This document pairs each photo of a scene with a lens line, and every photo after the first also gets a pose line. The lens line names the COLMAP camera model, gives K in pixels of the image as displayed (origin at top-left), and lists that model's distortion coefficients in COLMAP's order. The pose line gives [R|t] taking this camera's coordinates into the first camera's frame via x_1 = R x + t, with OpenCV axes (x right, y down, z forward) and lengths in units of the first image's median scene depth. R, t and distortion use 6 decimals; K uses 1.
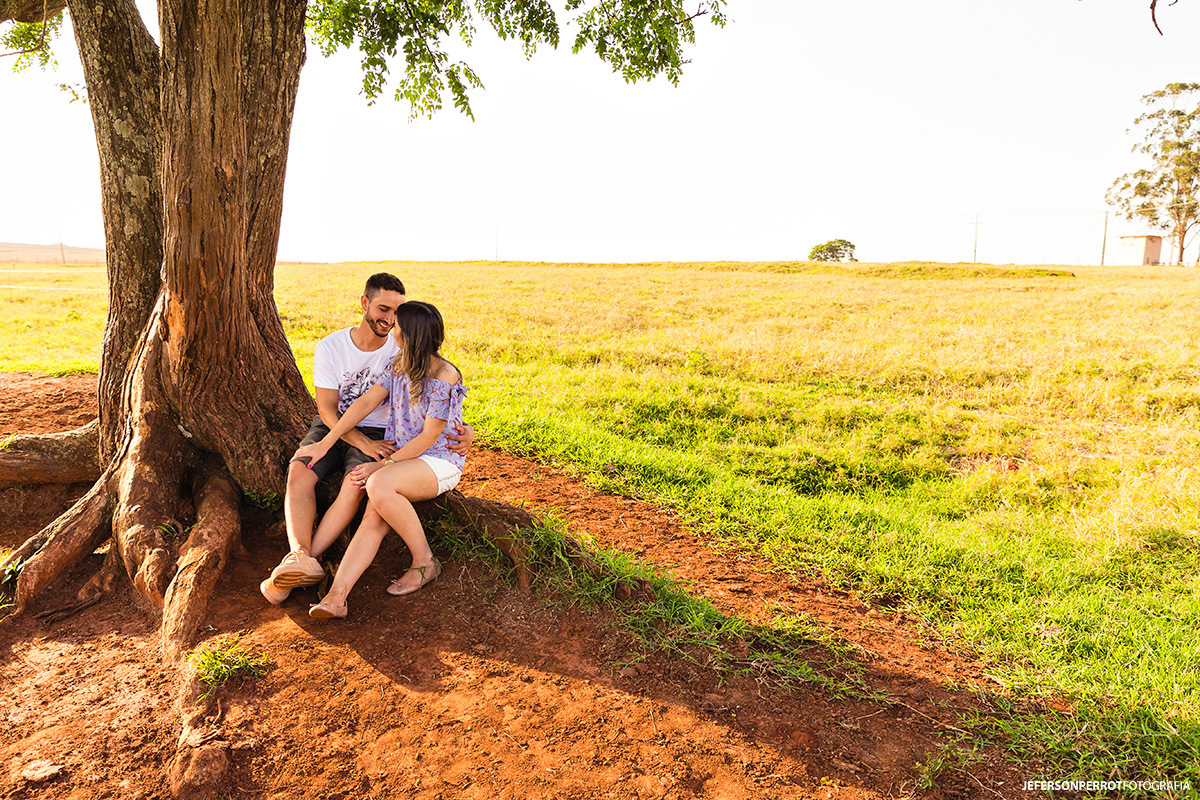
lens RADIAL K [[805.1, 0, 602.0], [0, 805.1, 396.3], [0, 0, 1]] dist [0.017957, -0.010902]
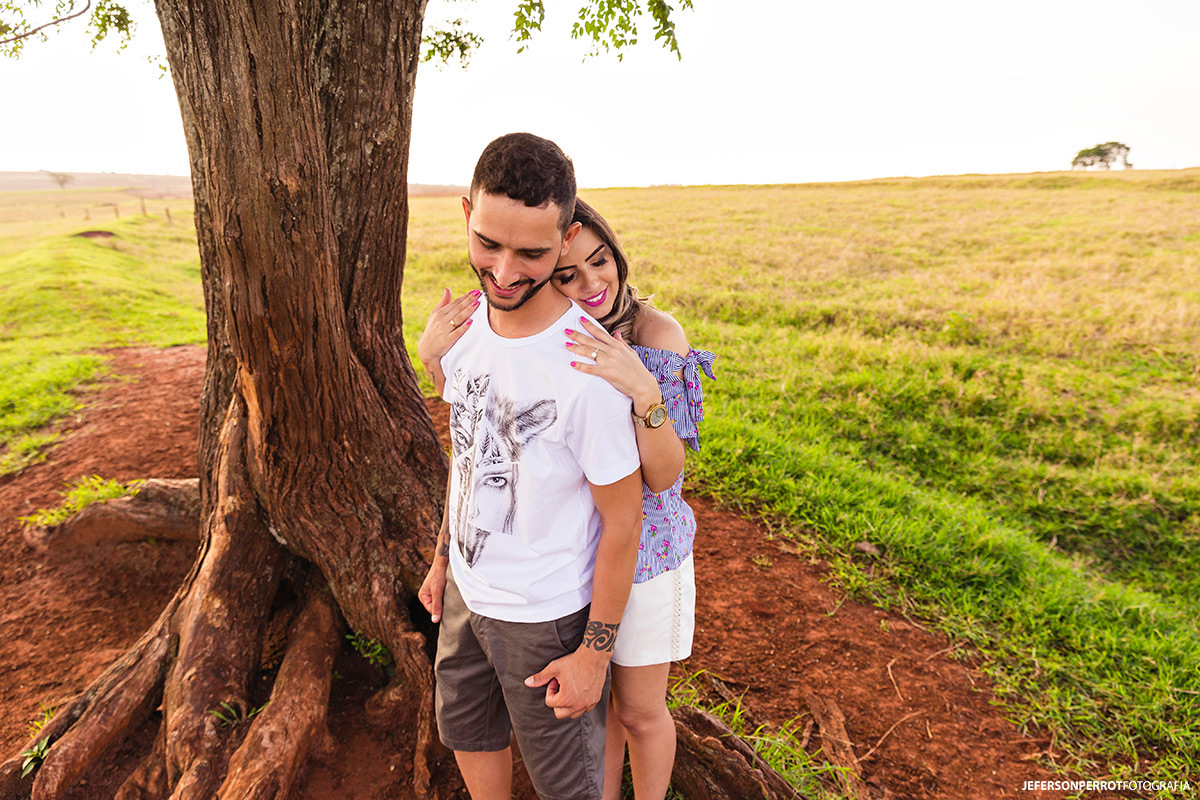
lens RADIAL K [[805.1, 0, 602.4], [0, 805.1, 404.0], [0, 0, 1]] dist [0.017957, -0.010902]
pose [[0.963777, 0.035827, -0.264294, -0.036137], [-0.009878, 0.995052, 0.098866, -0.126216], [0.266528, -0.092674, 0.959361, 0.322951]]
